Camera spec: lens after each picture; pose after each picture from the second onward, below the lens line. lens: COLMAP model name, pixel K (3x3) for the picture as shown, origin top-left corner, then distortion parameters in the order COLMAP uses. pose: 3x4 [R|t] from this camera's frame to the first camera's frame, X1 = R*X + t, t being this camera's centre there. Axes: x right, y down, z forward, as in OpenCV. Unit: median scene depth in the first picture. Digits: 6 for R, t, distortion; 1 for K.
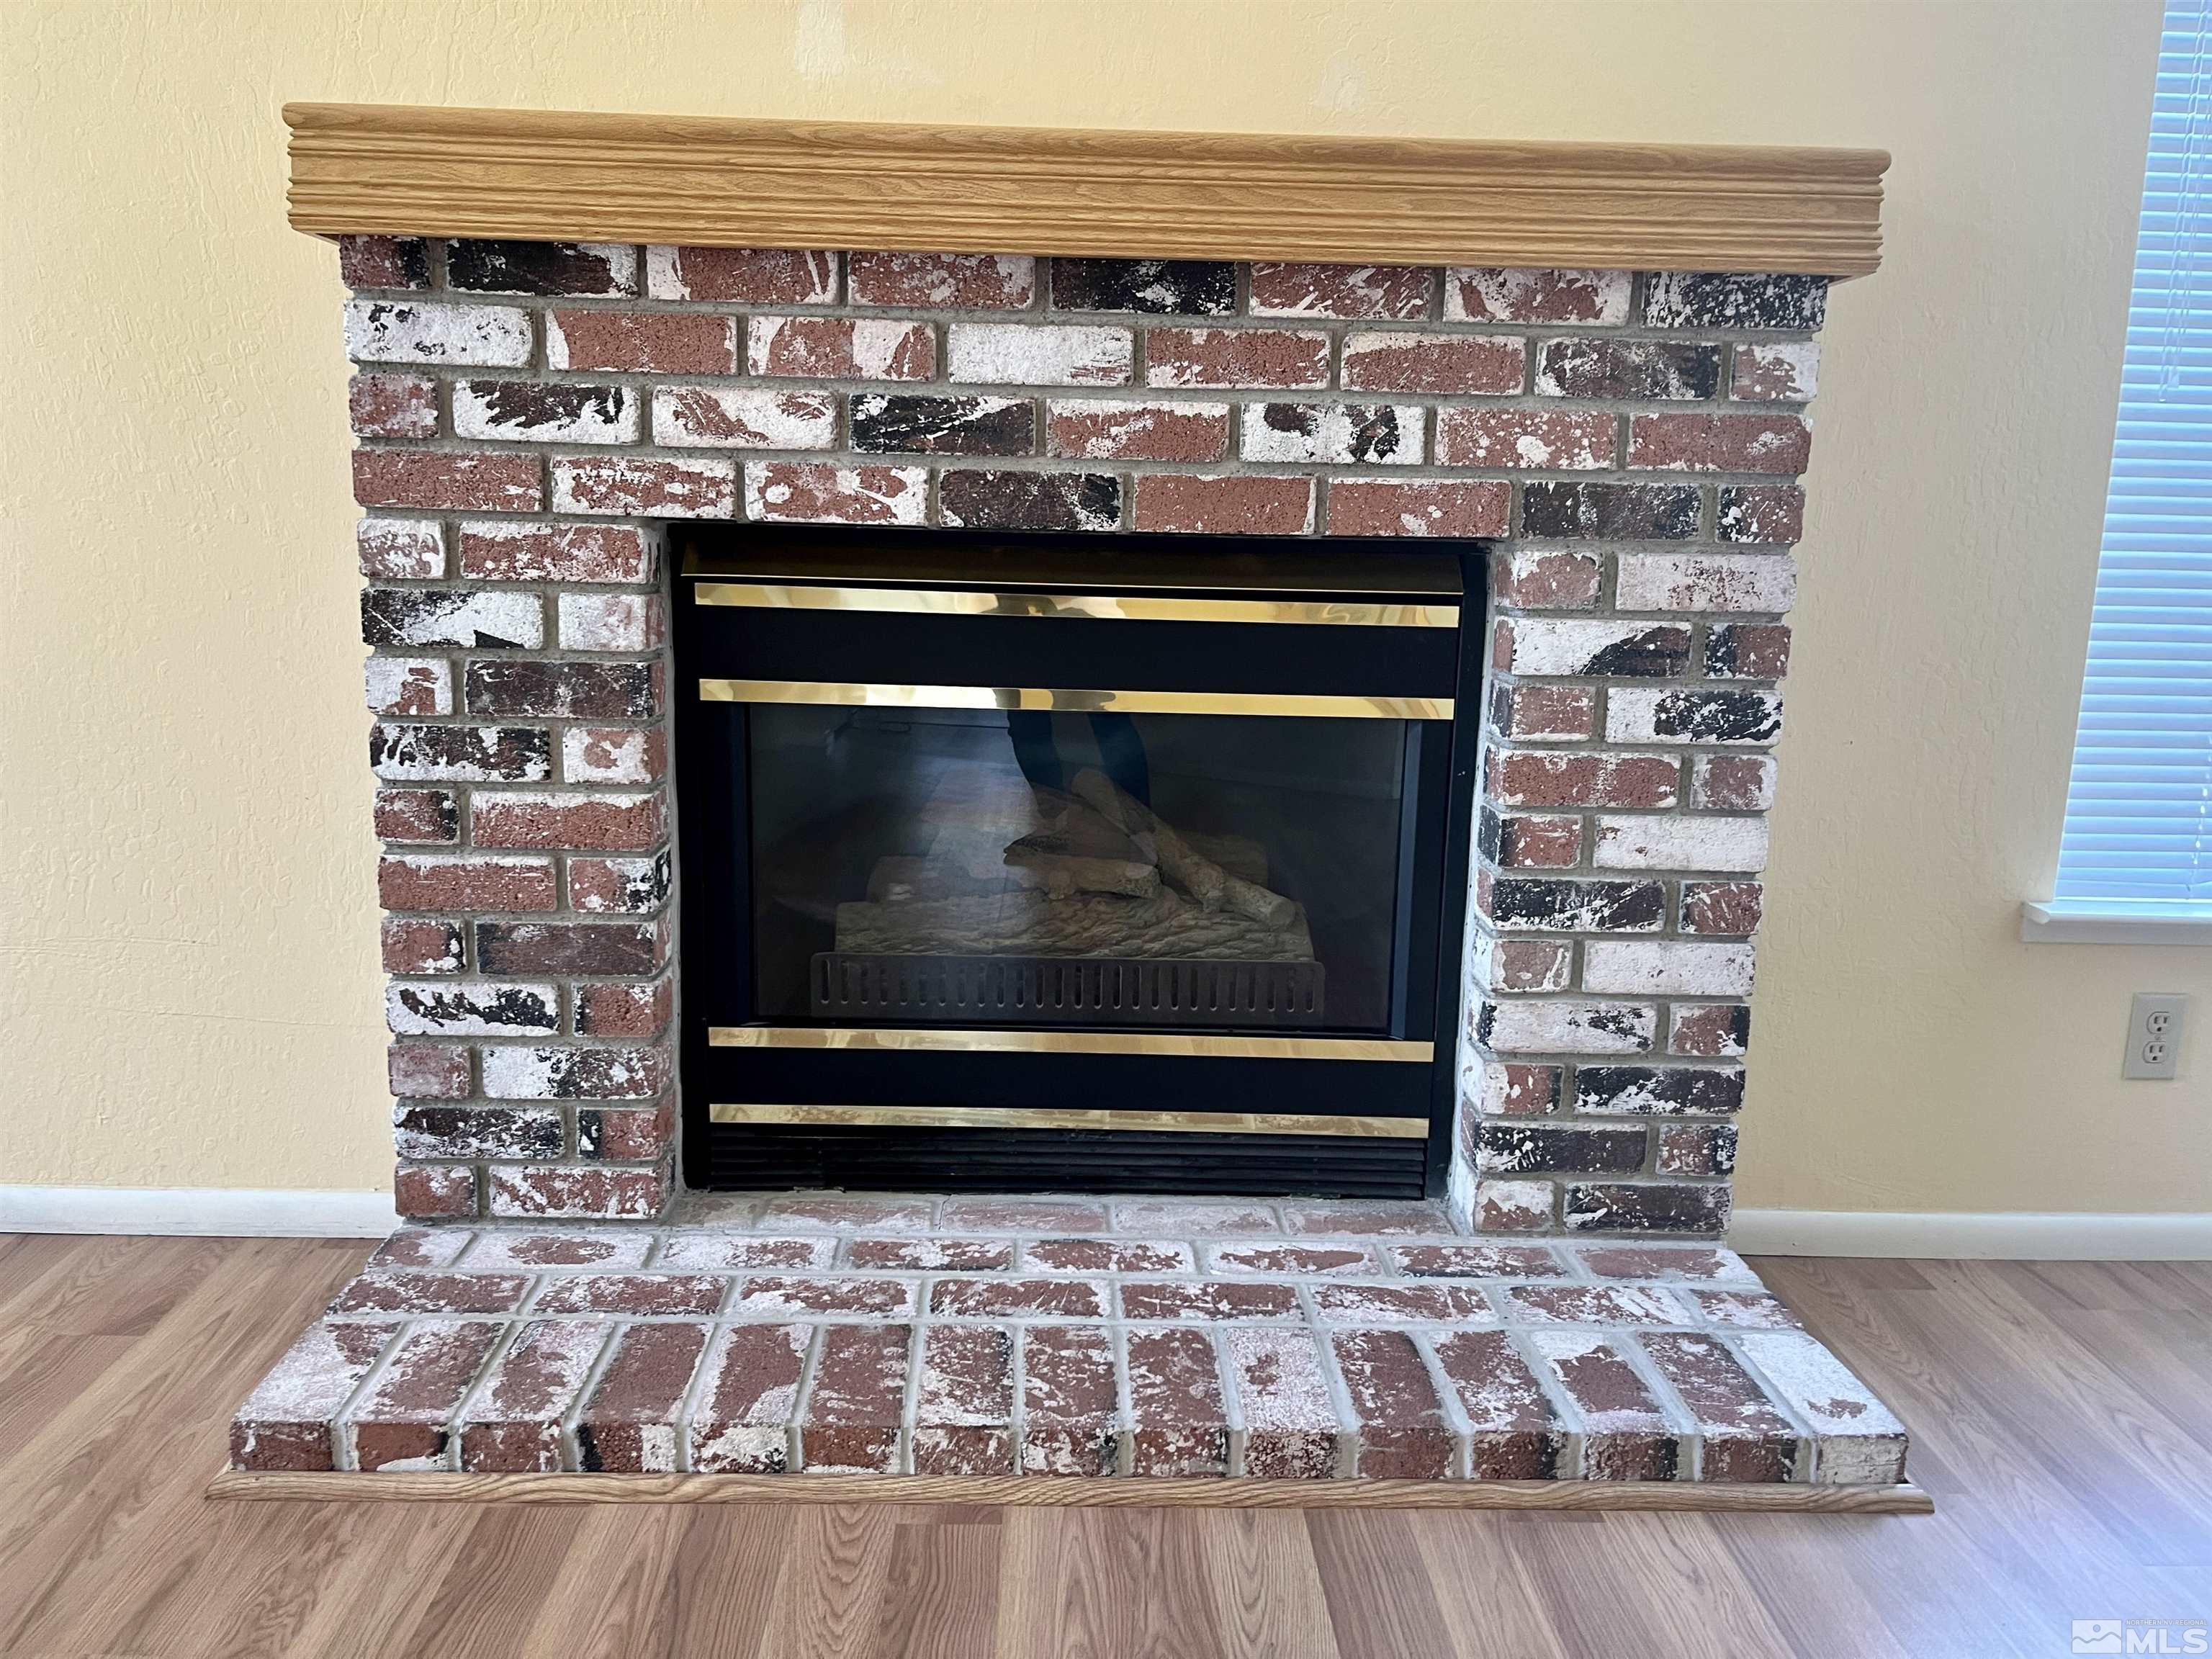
lens RADIAL K [[1689.3, 0, 1095.8], [0, 1689.3, 850.5], [0, 0, 1]] dist [0.014467, -0.000026]
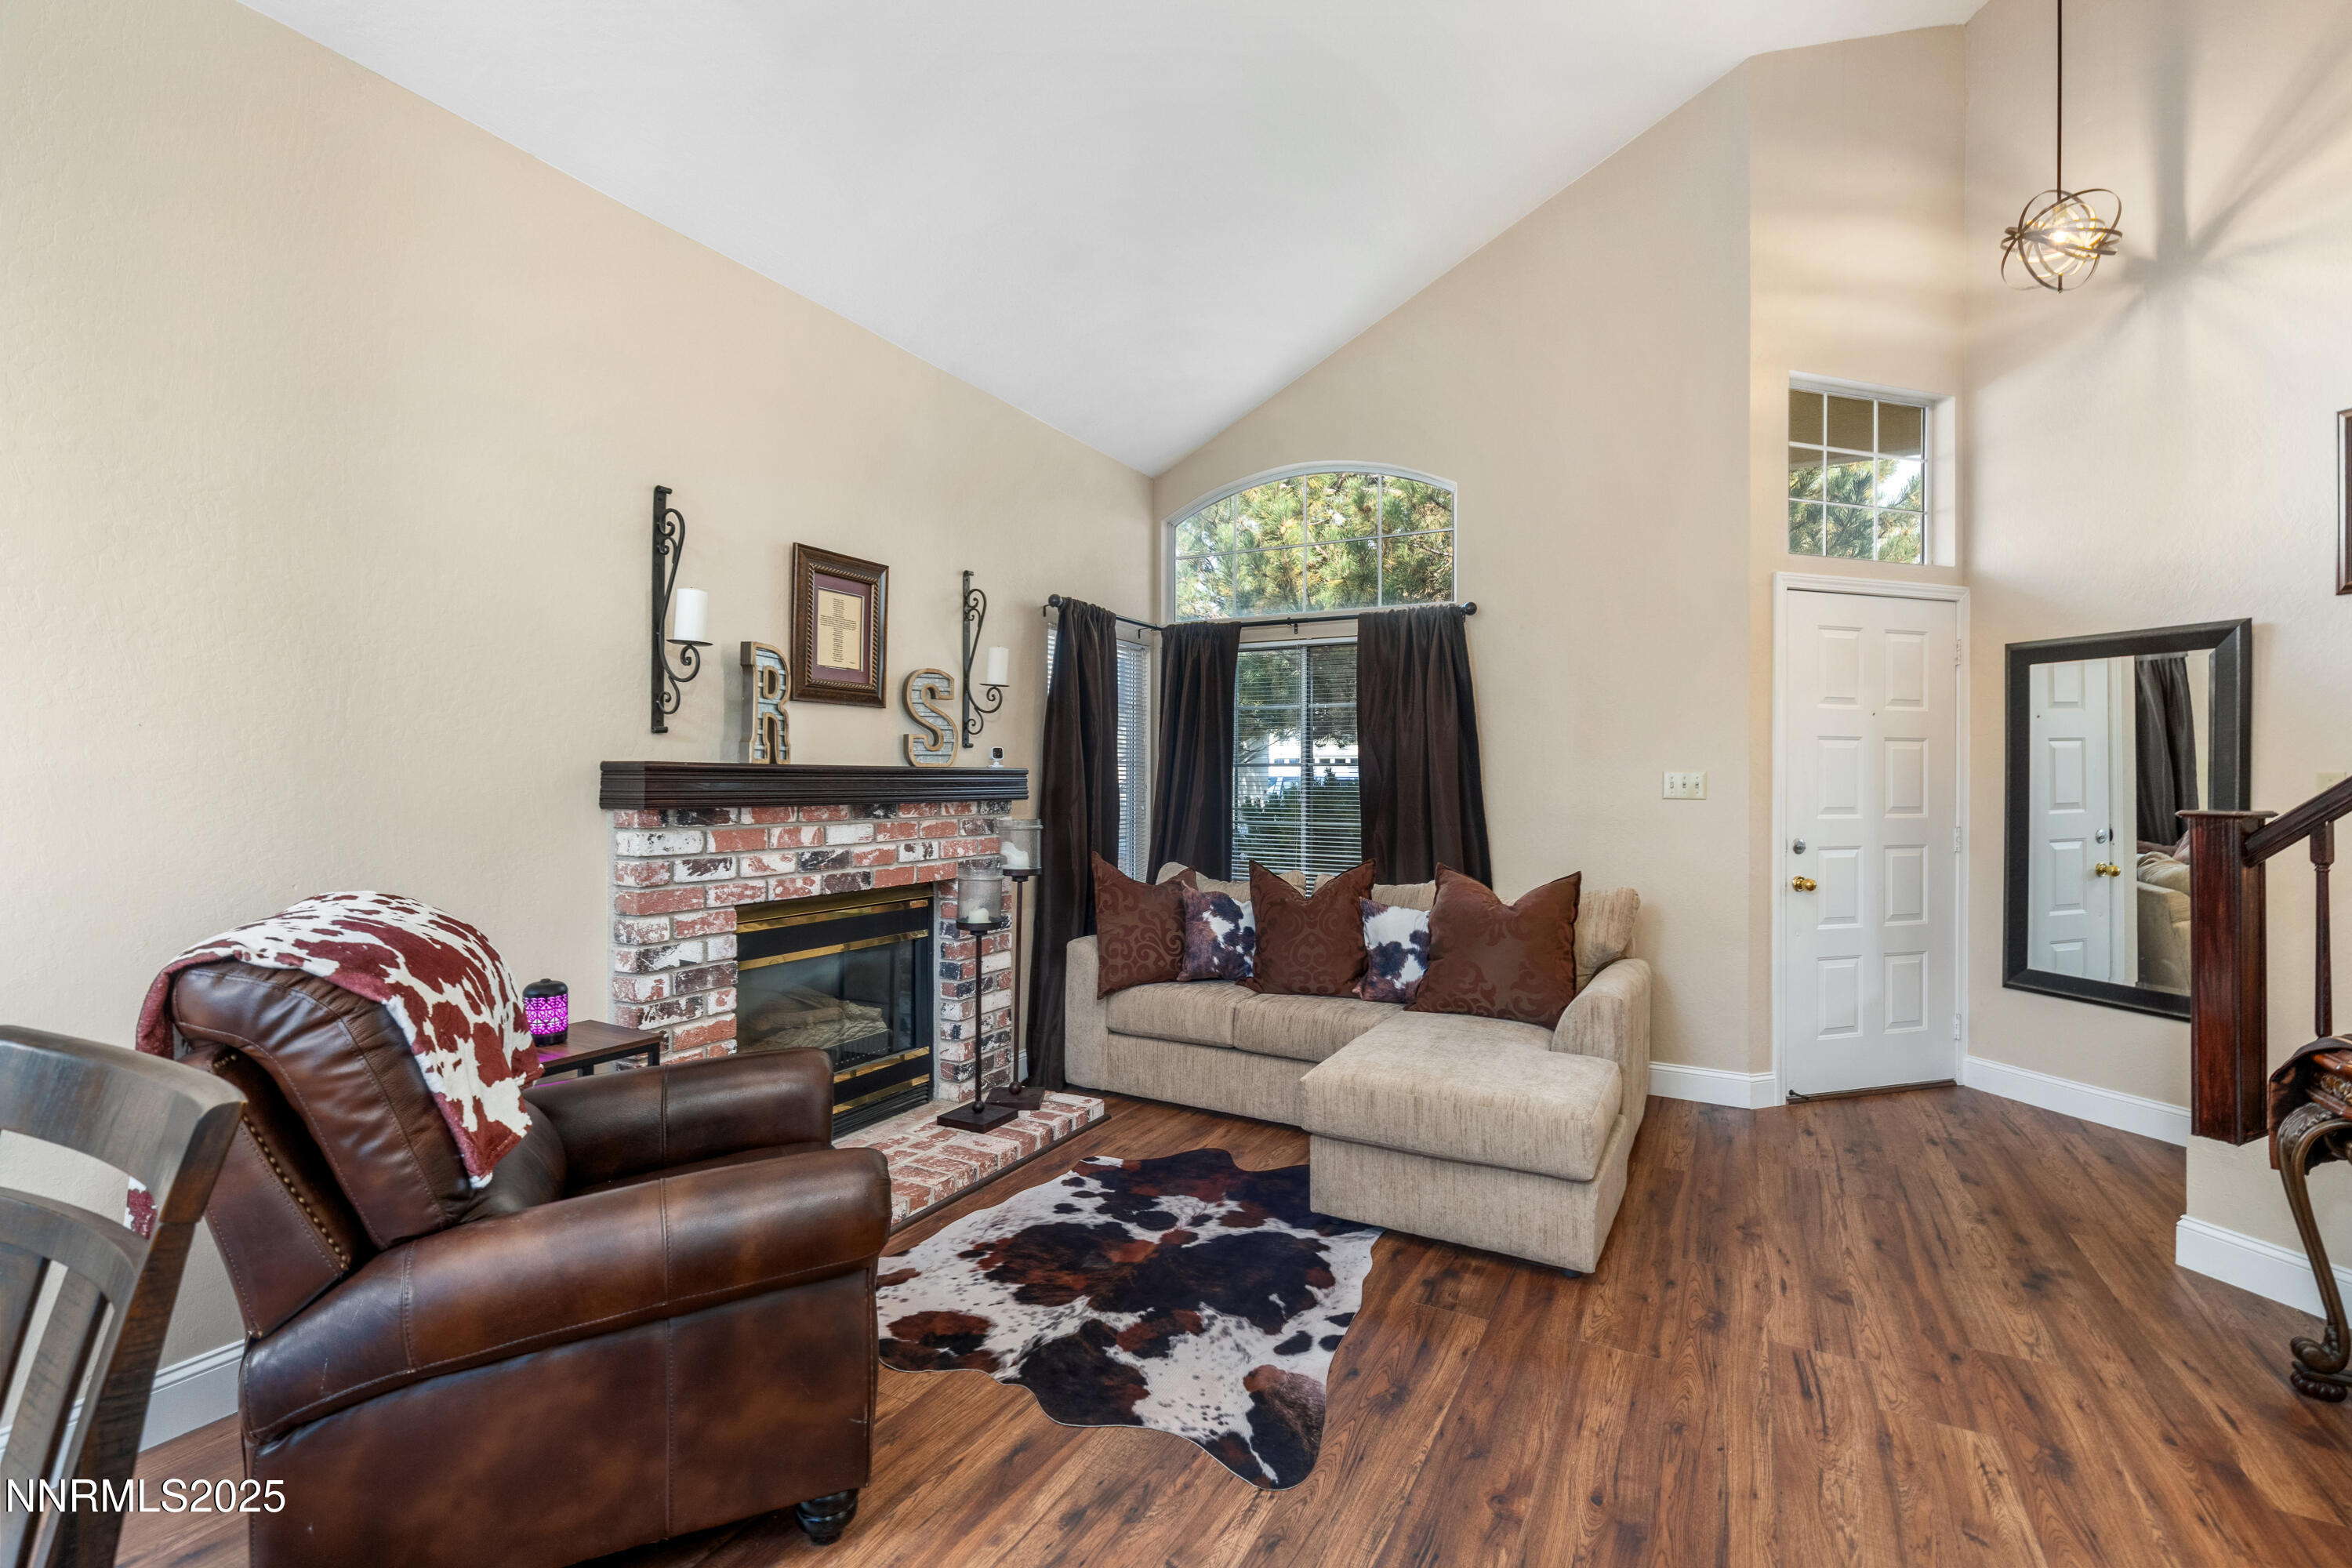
lens RADIAL K [[1061.0, 0, 1173.8], [0, 1061.0, 784.2], [0, 0, 1]] dist [-0.005925, -0.000105]
pose [[0.492515, -0.026611, 0.869897, -1.347072], [0.182889, 0.980378, -0.073557, -0.136192], [-0.850871, 0.195322, 0.487718, -0.399412]]
